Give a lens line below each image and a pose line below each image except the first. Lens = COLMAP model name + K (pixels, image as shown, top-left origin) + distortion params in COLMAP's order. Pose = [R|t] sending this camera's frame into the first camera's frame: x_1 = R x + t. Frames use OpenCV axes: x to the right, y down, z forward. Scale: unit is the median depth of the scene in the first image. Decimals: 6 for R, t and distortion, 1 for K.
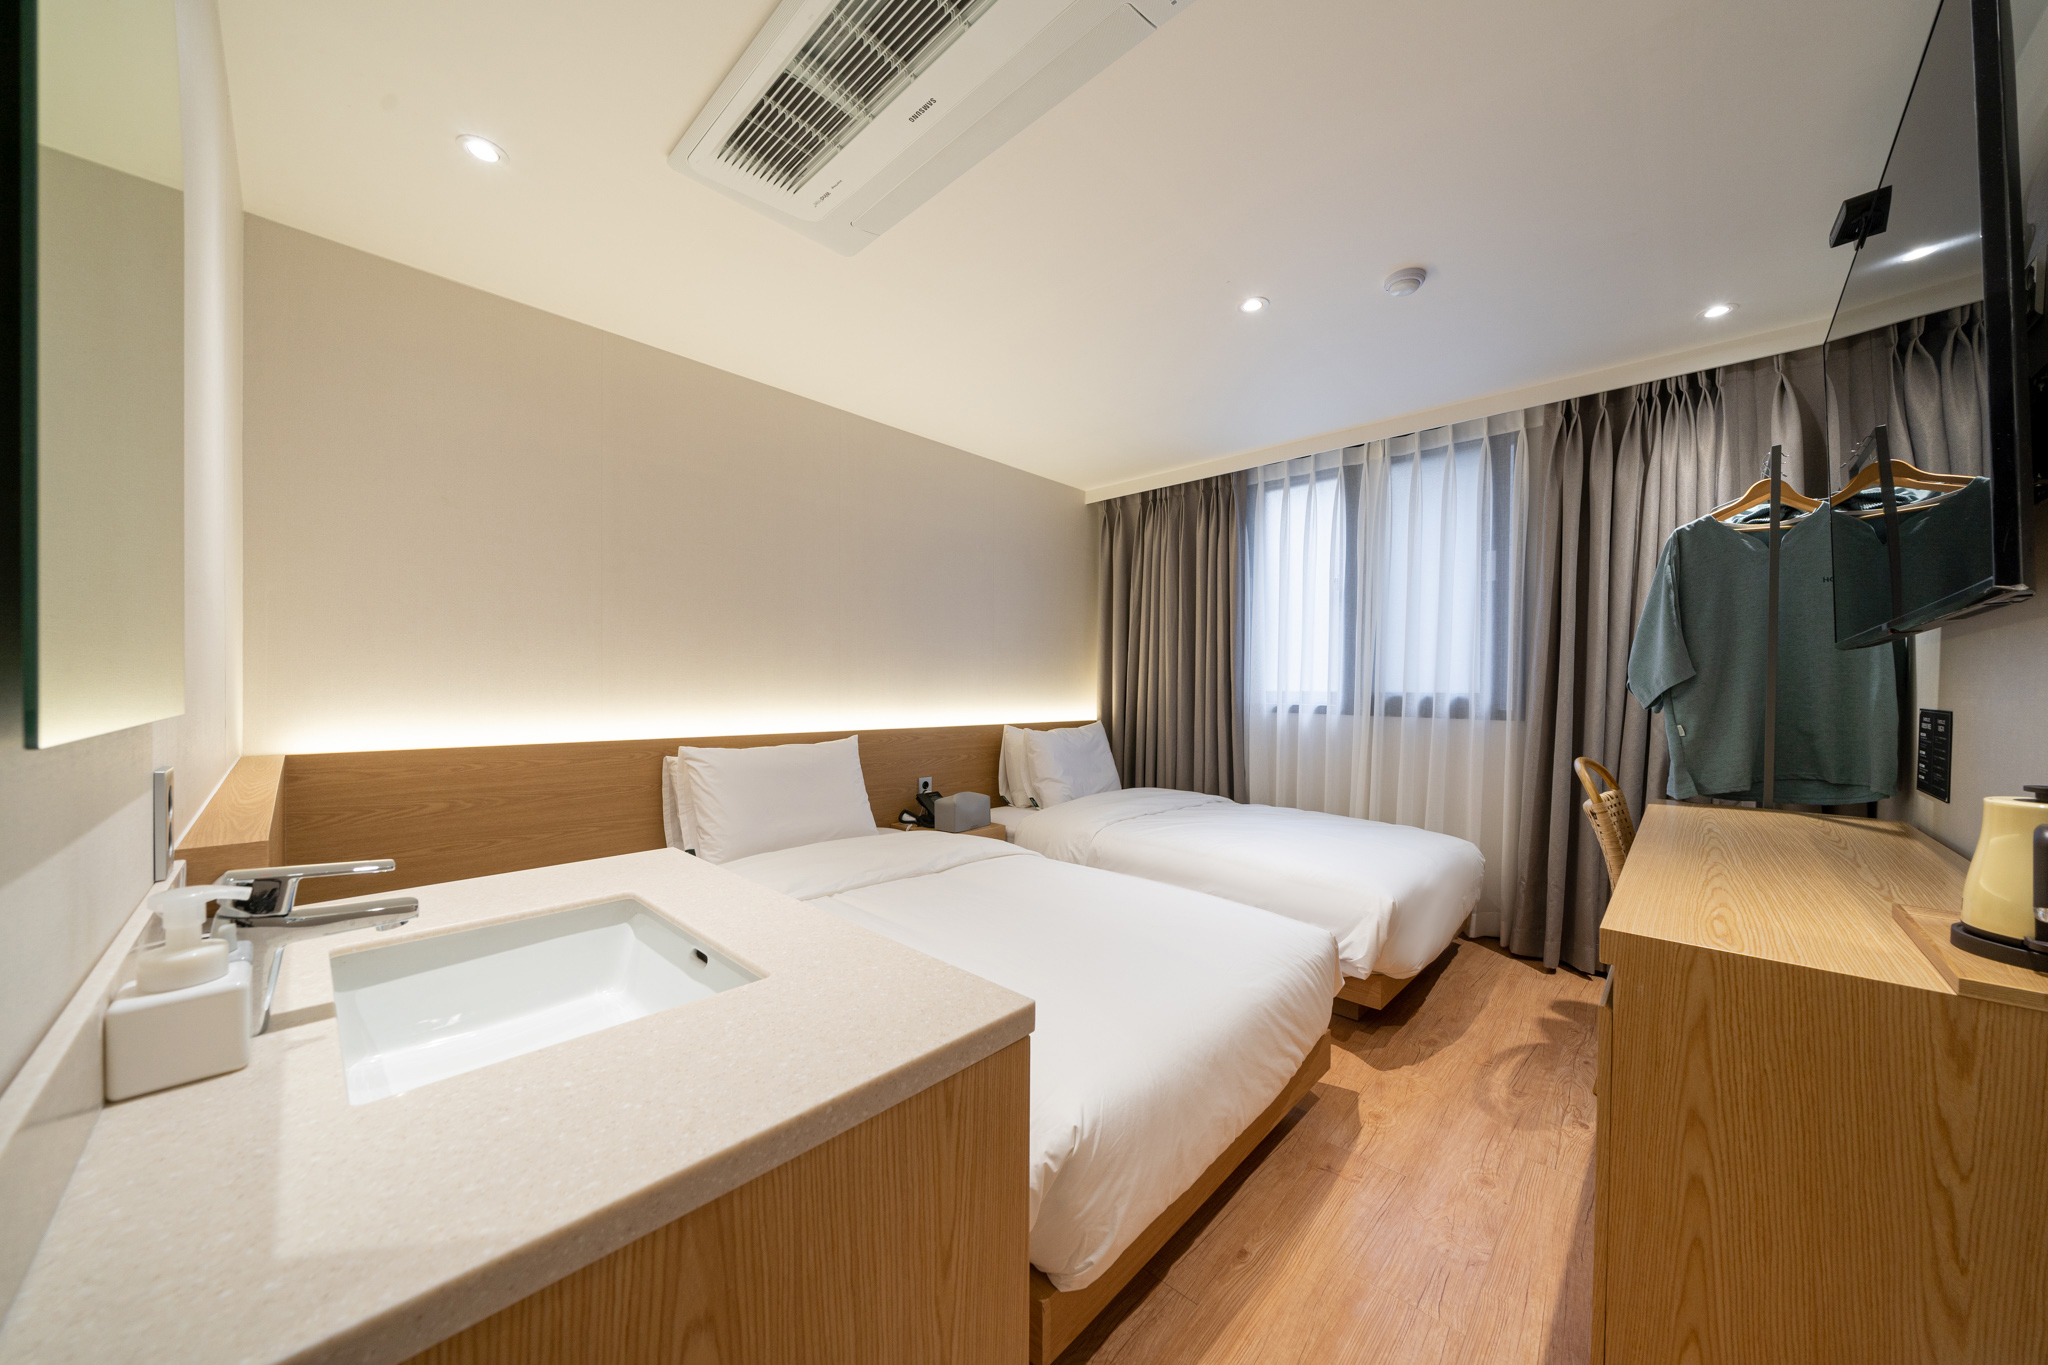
lens RADIAL K [[698.5, 0, 1064.8], [0, 698.5, 690.2], [0, 0, 1]] dist [-0.001158, -0.000045]
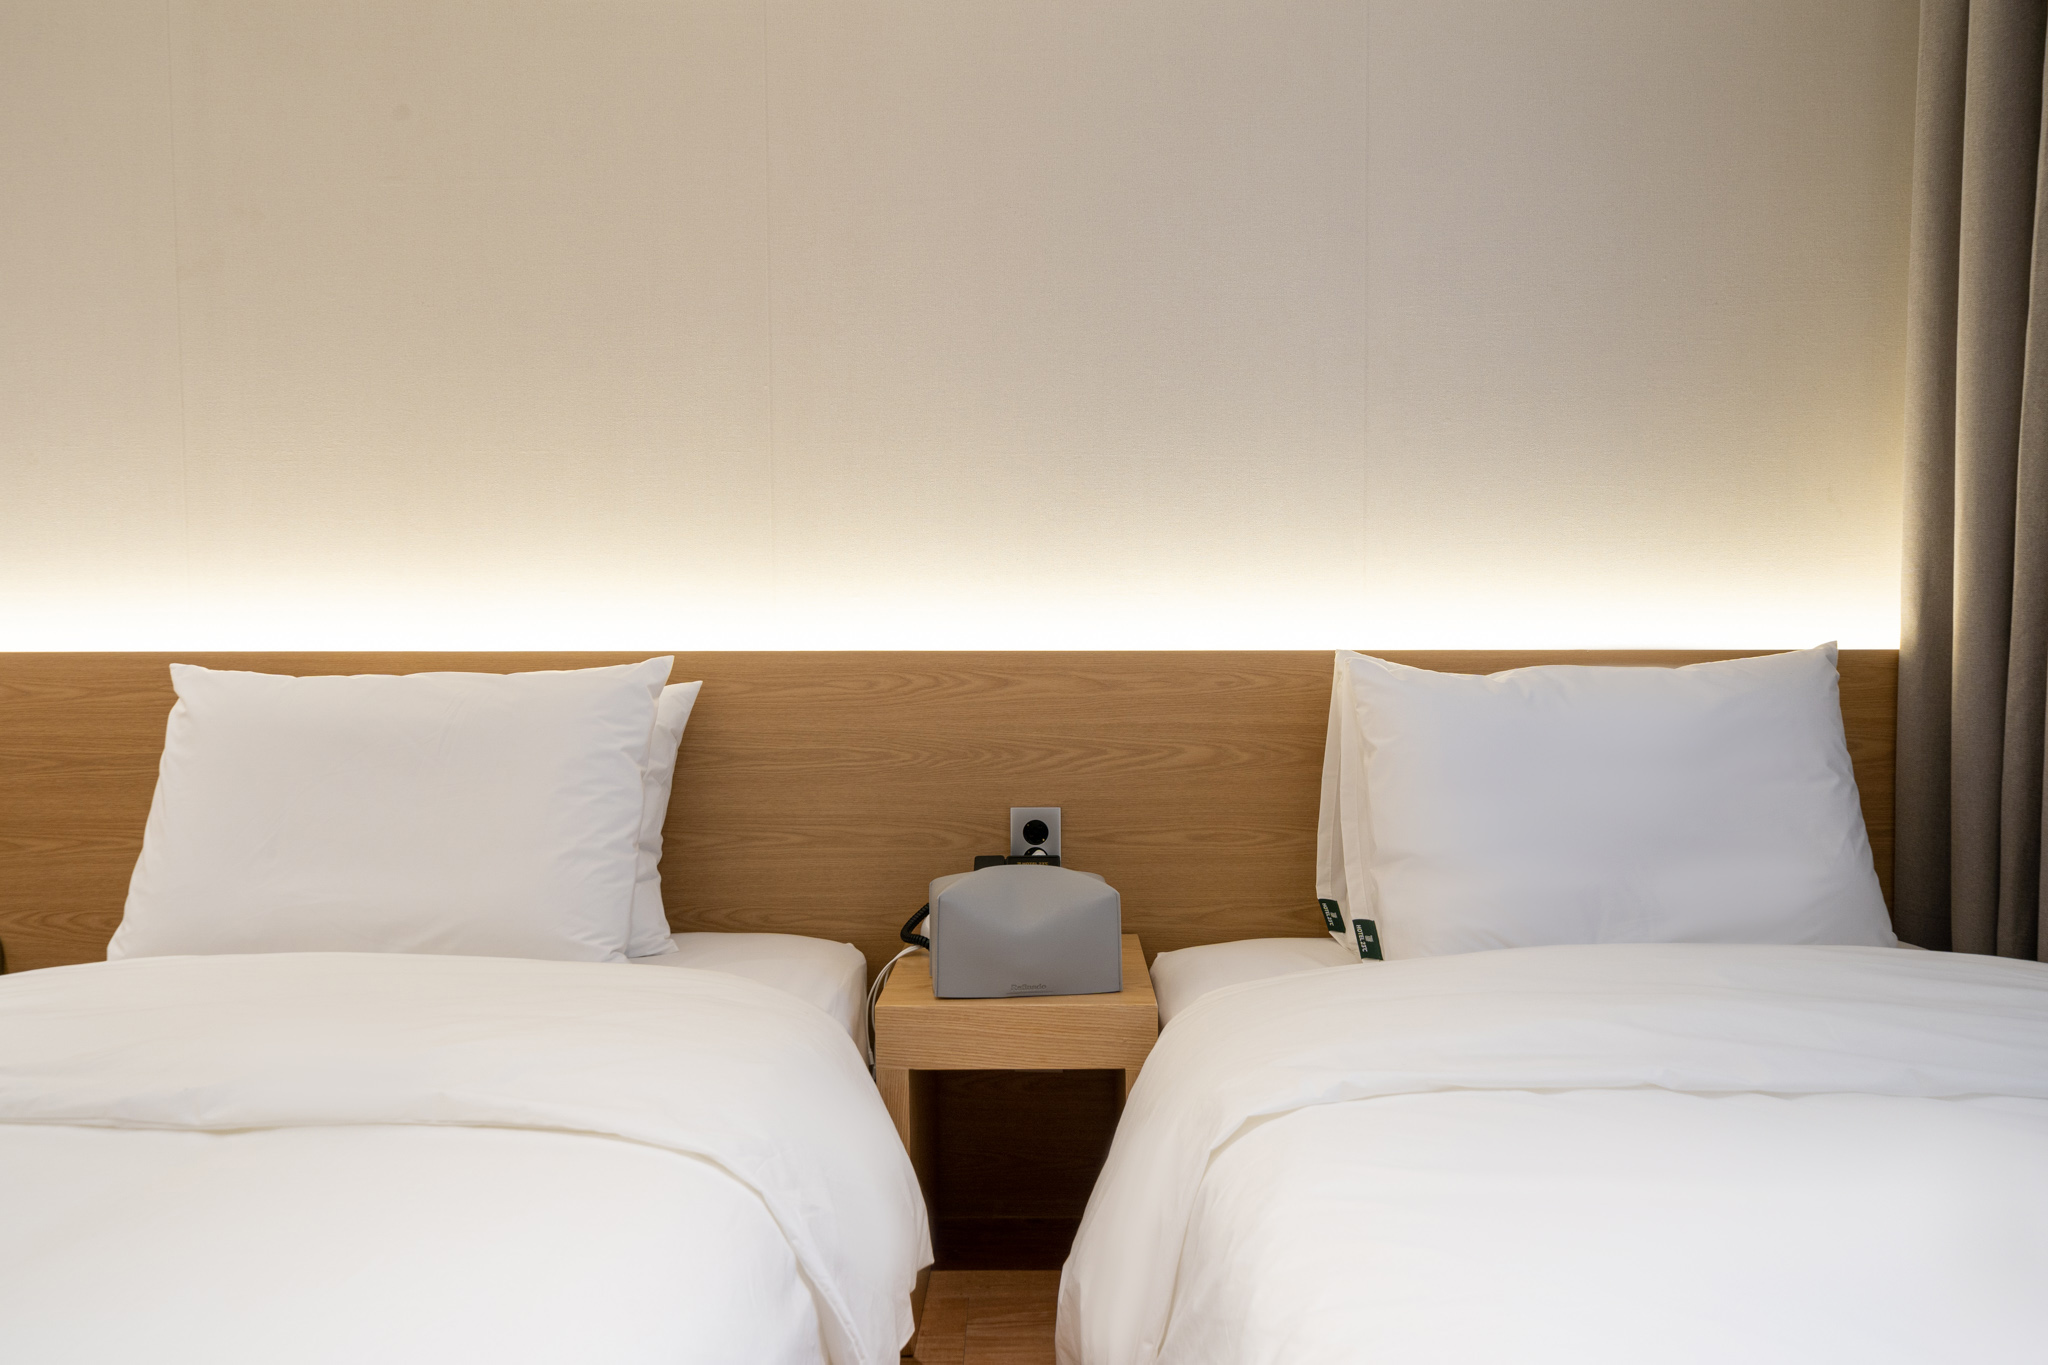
lens RADIAL K [[1382.2, 0, 1024.0], [0, 1382.2, 682.5], [0, 0, 1]] dist [0.018982, 0.000896]
pose [[0.657755, 0.019774, -0.752972, 0.554369], [0.004503, 0.999534, 0.030183, 0.093142], [0.753218, -0.023244, 0.657360, 1.148569]]
